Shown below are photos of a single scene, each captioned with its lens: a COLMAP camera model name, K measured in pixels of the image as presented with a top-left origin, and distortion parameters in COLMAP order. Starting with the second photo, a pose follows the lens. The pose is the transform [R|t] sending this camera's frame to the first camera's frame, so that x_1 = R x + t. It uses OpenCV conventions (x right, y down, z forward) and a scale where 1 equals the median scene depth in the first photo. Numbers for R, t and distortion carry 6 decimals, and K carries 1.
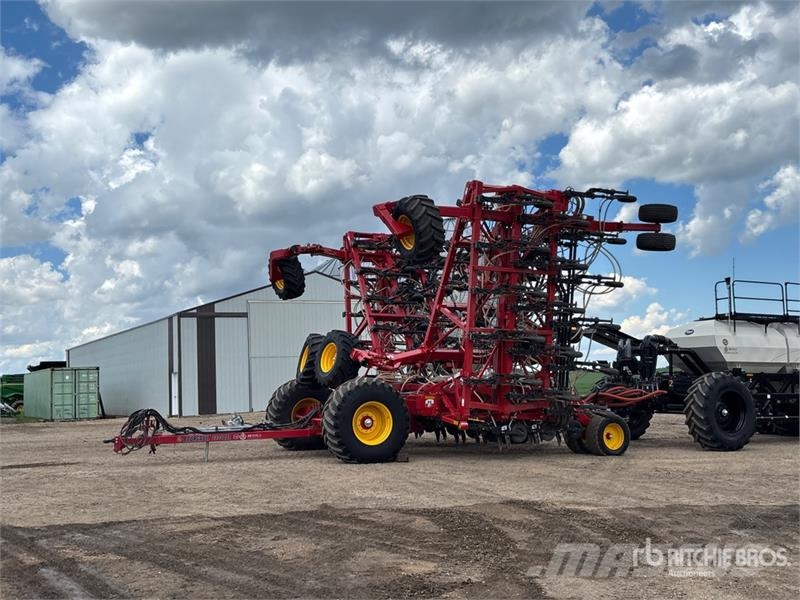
lens RADIAL K [[806.6, 0, 392.7], [0, 806.6, 296.7], [0, 0, 1]] dist [-0.037841, 0.000000]
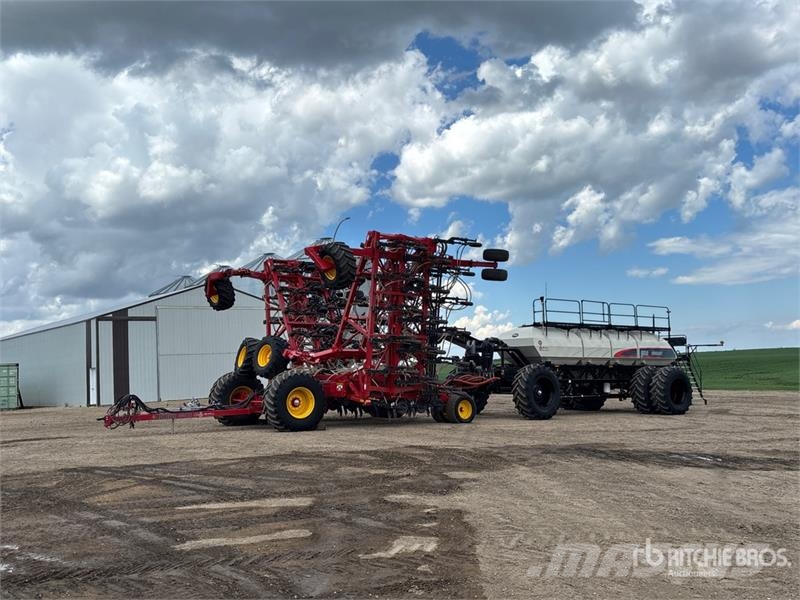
lens RADIAL K [[712.7, 0, 384.6], [0, 712.7, 284.3], [0, 0, 1]] dist [0.009258, -0.058737]
pose [[0.983822, 0.012140, 0.178737, -0.085453], [-0.008562, 0.999748, -0.020774, -0.018910], [-0.178944, 0.018908, 0.983677, -0.201095]]
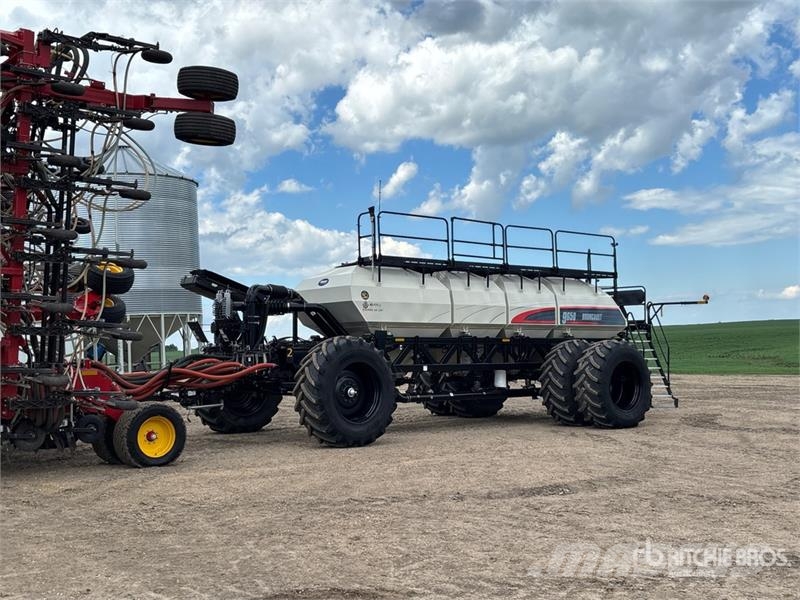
lens RADIAL K [[892.0, 0, 398.4], [0, 892.0, 294.8], [0, 0, 1]] dist [0.088388, 0.000000]
pose [[0.957856, 0.002240, 0.287239, 0.232355], [-0.013745, 0.999182, 0.038044, 0.027698], [-0.286918, -0.040389, 0.957103, 0.237179]]
